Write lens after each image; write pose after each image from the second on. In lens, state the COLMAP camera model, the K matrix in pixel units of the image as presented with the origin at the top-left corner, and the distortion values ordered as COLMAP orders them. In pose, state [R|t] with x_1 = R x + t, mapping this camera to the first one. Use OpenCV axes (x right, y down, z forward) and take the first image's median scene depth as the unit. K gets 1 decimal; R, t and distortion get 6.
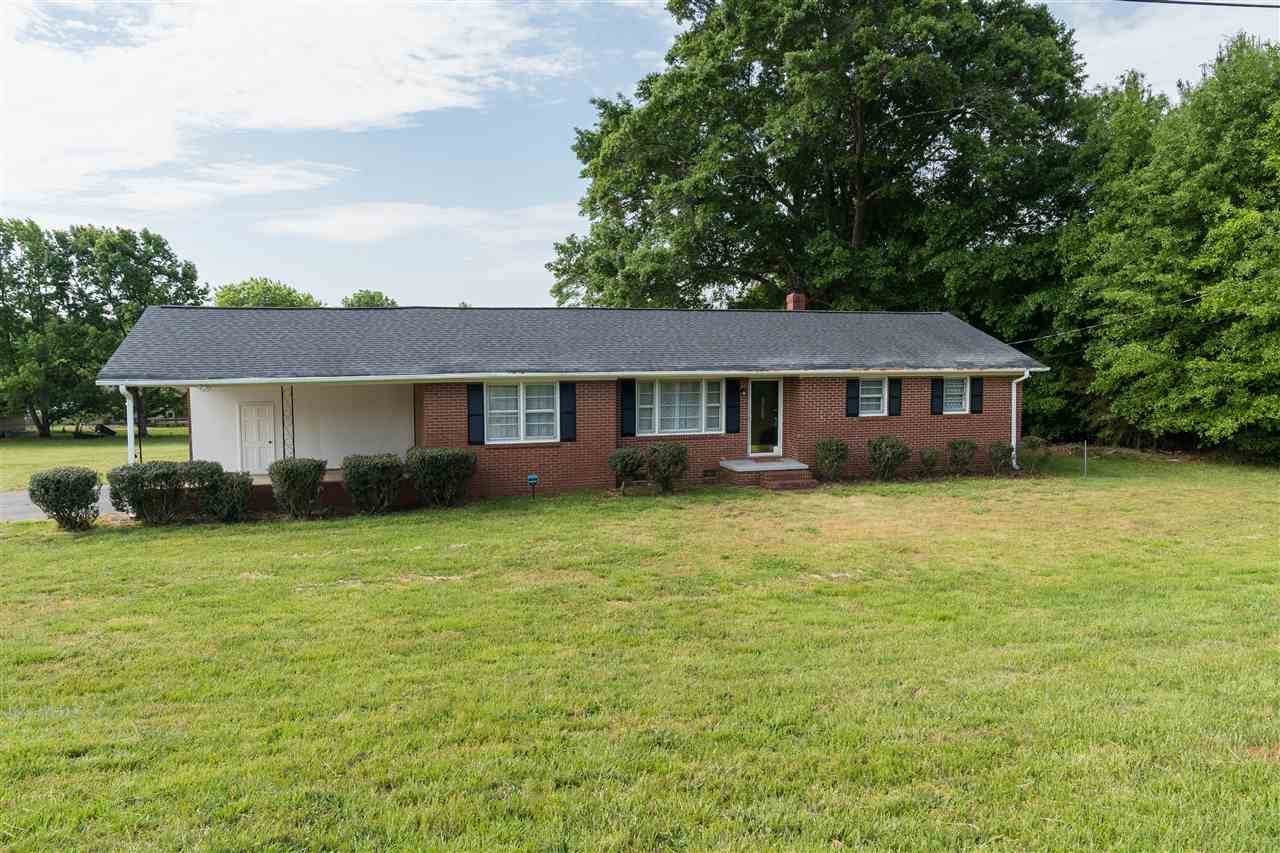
lens RADIAL K [[859.3, 0, 640.0], [0, 859.3, 426.5], [0, 0, 1]] dist [-0.084579, 0.092849]
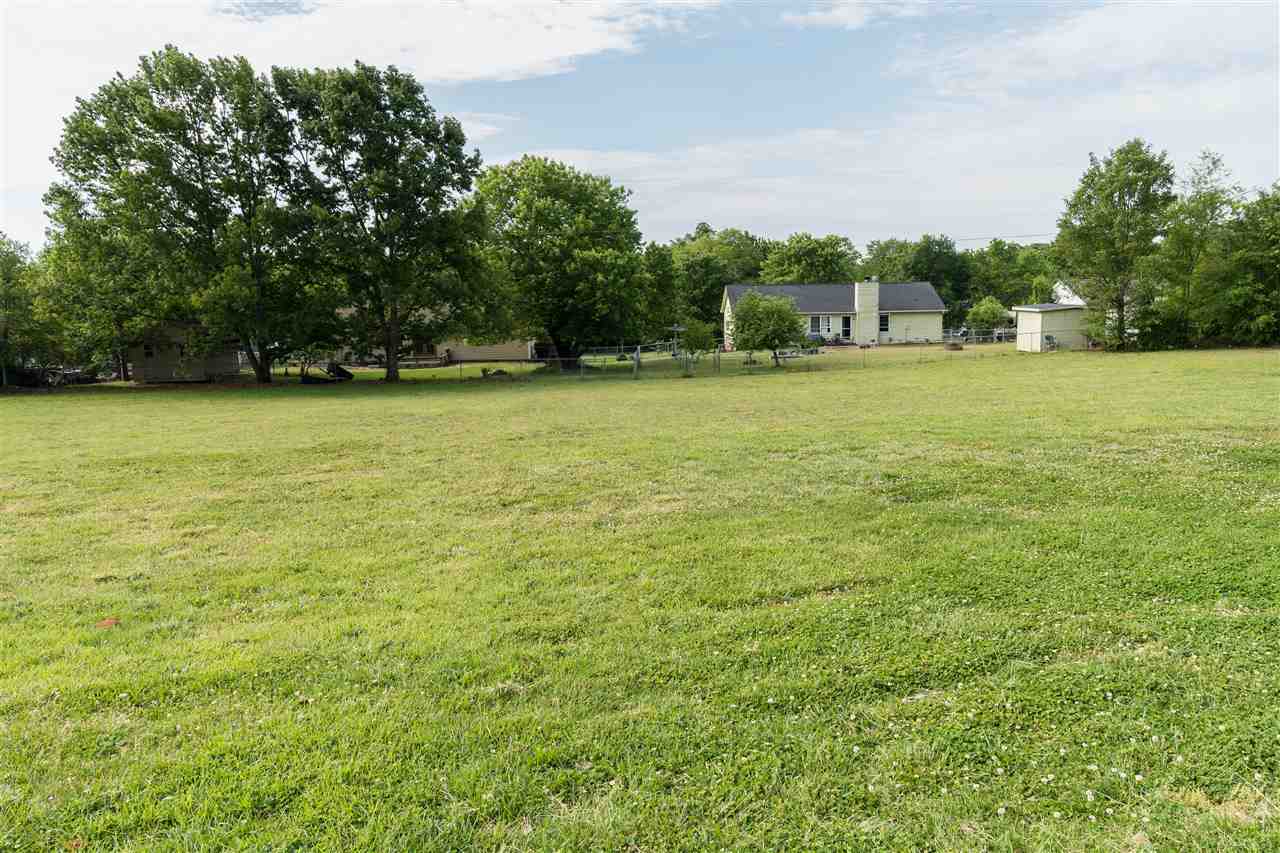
lens RADIAL K [[859.3, 0, 640.0], [0, 859.3, 426.5], [0, 0, 1]] dist [-0.084579, 0.092849]
pose [[0.984988, 0.007765, -0.172445, -0.277443], [0.003554, 0.997864, 0.065230, 0.003824], [0.172583, -0.064864, 0.982857, 0.361913]]
